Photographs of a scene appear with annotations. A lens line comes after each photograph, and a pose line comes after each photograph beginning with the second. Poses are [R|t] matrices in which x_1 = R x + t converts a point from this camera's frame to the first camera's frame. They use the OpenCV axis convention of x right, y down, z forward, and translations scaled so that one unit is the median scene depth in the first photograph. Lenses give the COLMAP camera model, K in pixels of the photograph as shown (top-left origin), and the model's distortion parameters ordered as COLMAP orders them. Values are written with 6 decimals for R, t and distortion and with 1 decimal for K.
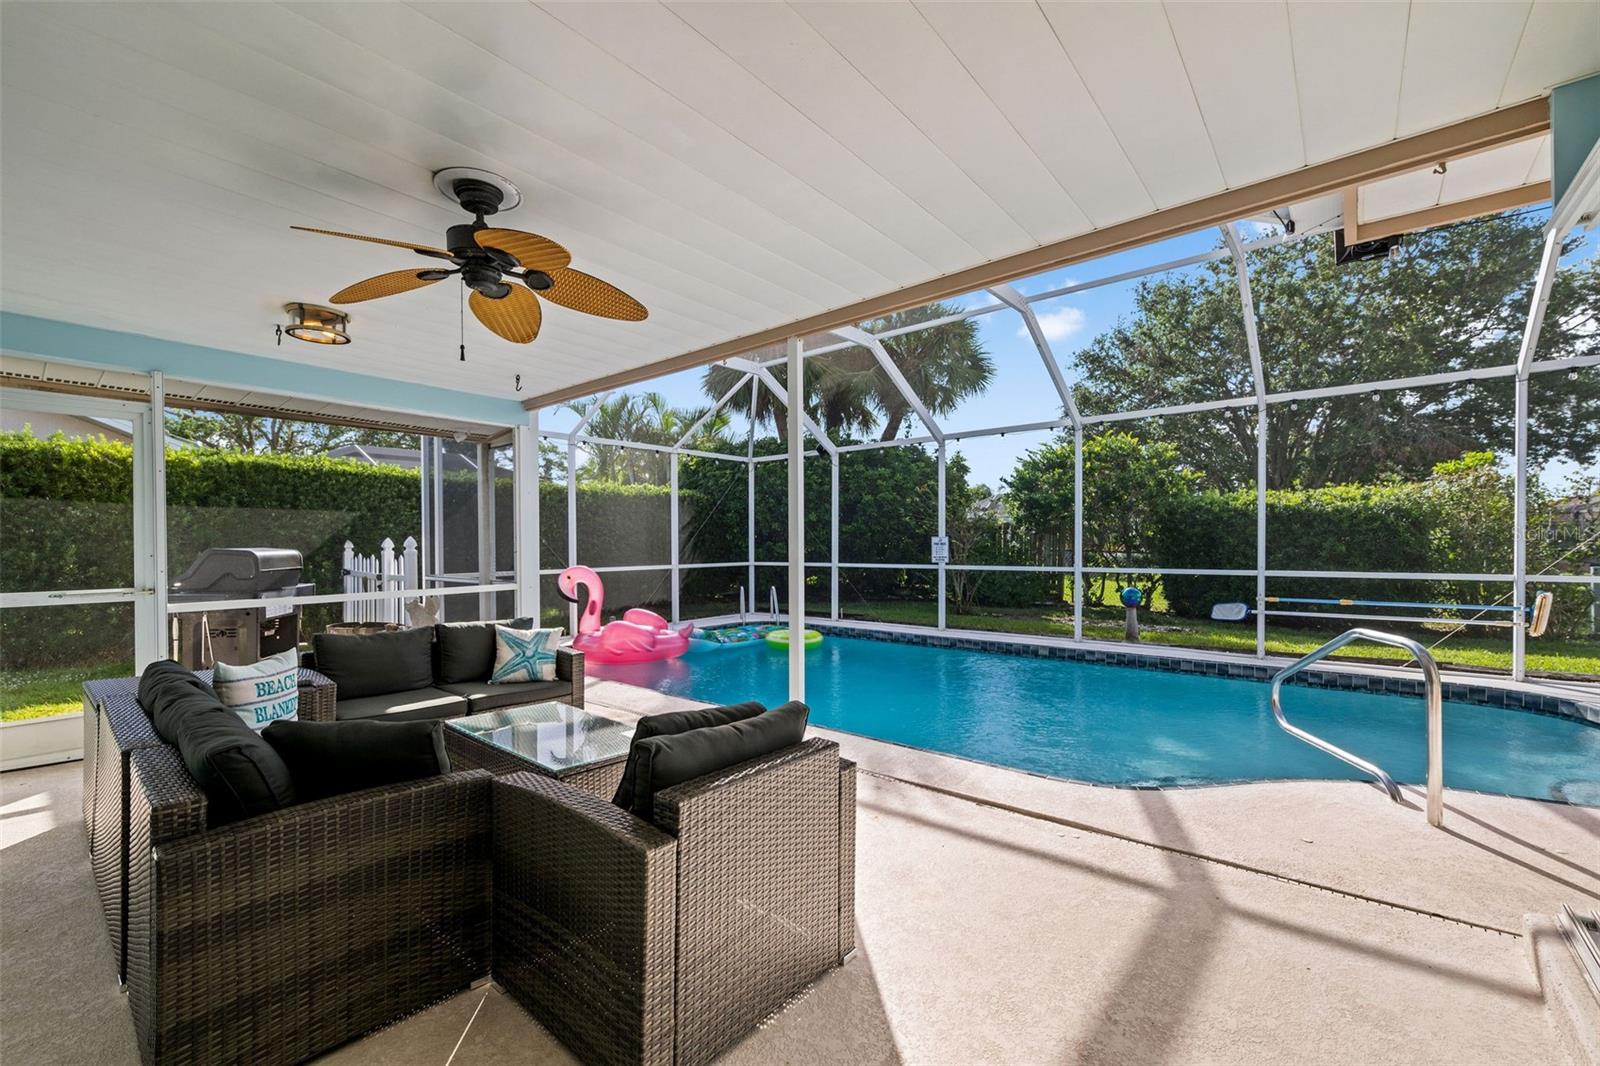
lens RADIAL K [[660.7, 0, 808.5], [0, 660.7, 551.5], [0, 0, 1]] dist [0.002701, 0.000168]
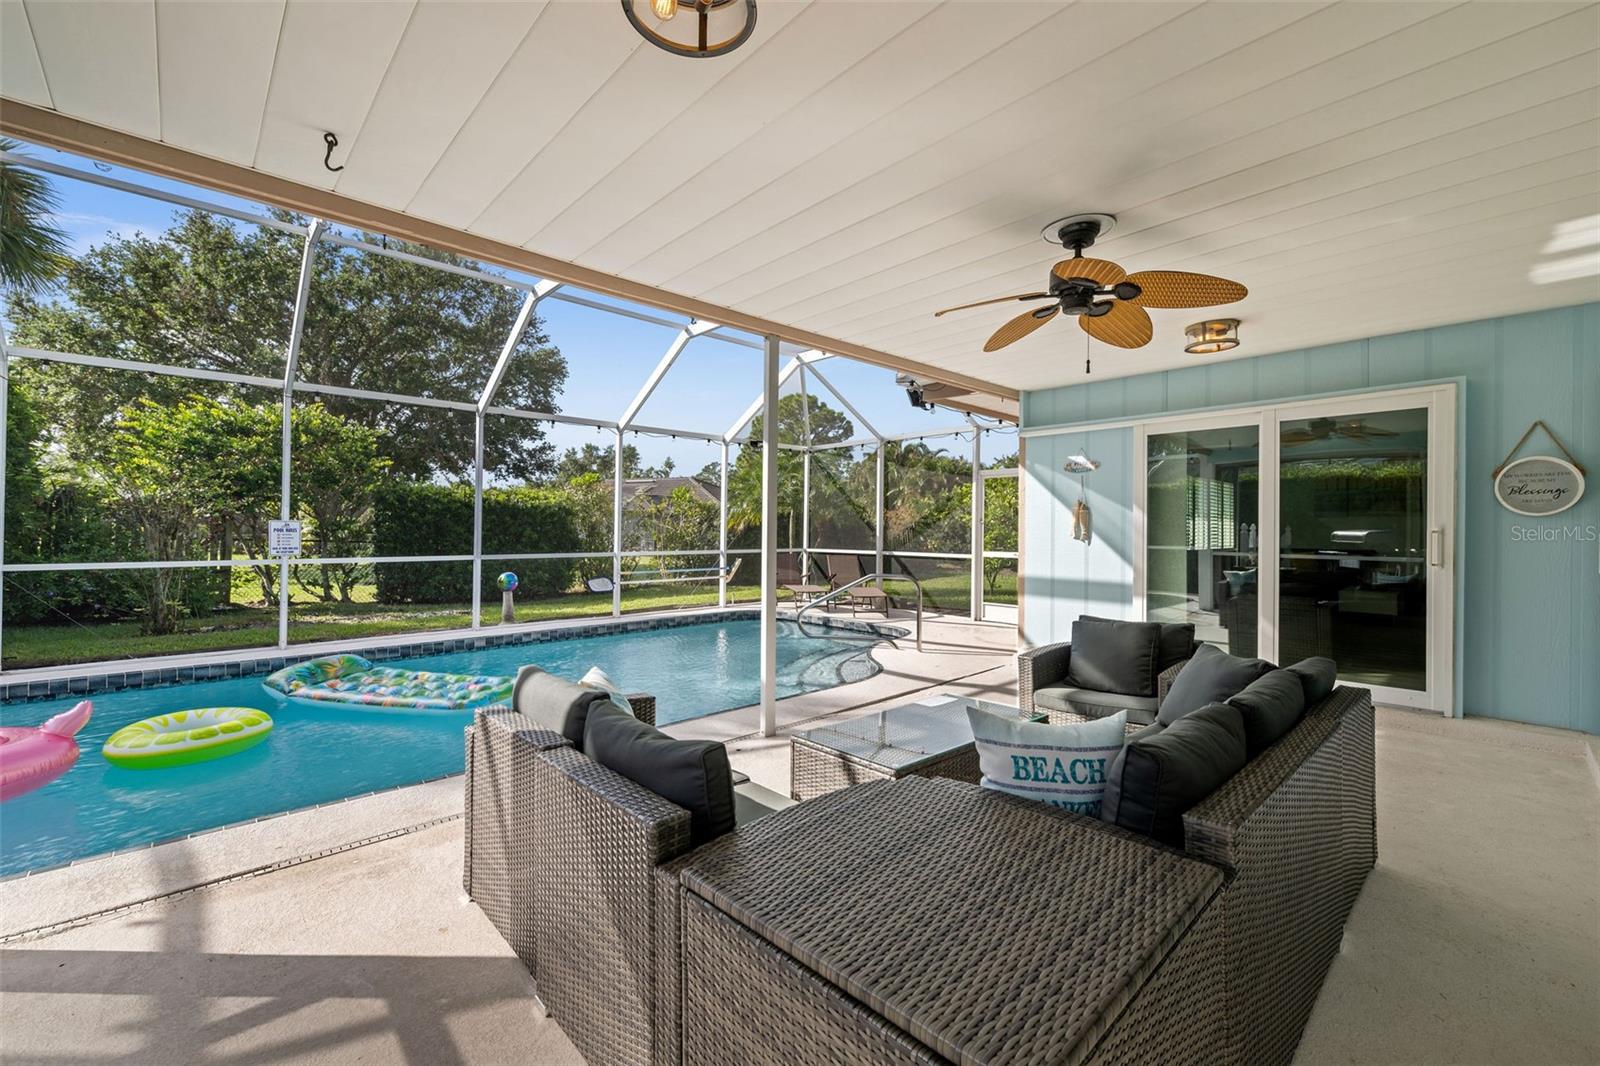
lens RADIAL K [[642.4, 0, 802.5], [0, 642.4, 530.4], [0, 0, 1]] dist [0.000773, -0.000305]
pose [[0.122936, 0.007537, 0.992386, -0.397066], [0.006127, 0.999946, -0.008353, -0.001848], [-0.992396, 0.007107, 0.122883, 0.318027]]
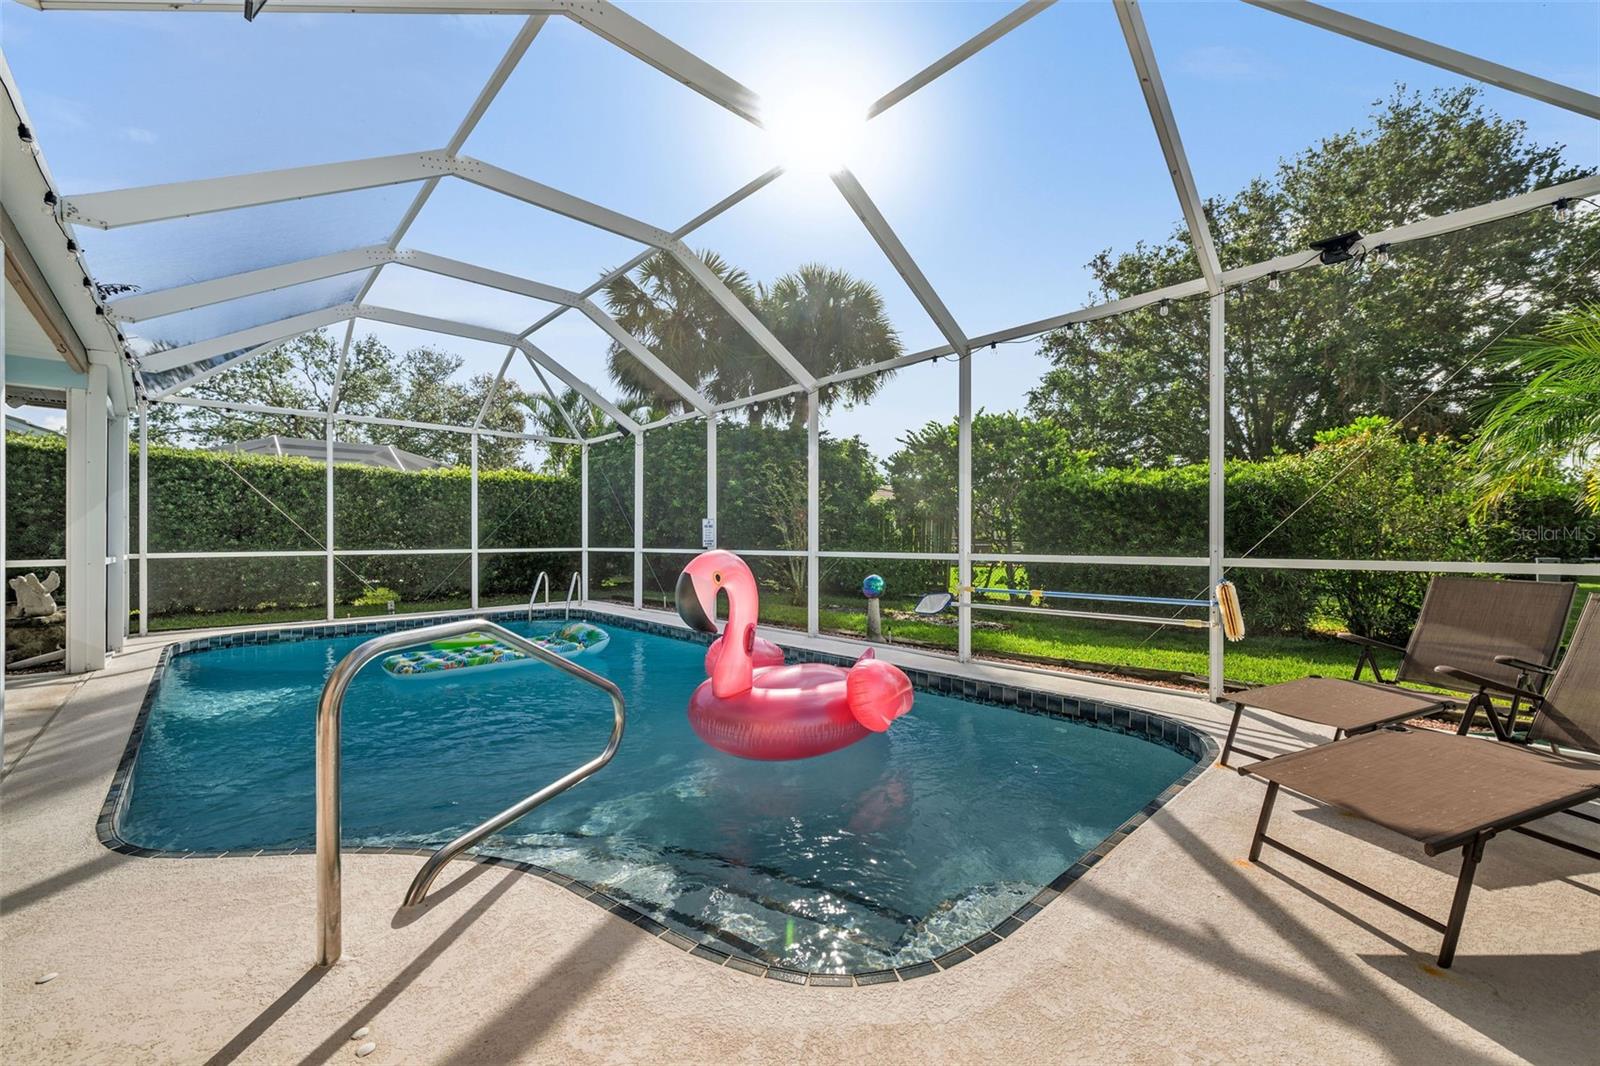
lens RADIAL K [[631.4, 0, 801.7], [0, 631.4, 539.8], [0, 0, 1]] dist [0.001305, 0.000031]
pose [[0.993216, 0.004589, -0.116193, 0.392420], [-0.005756, 0.999936, -0.009718, 0.013525], [0.116141, 0.010321, 0.993179, 0.136510]]
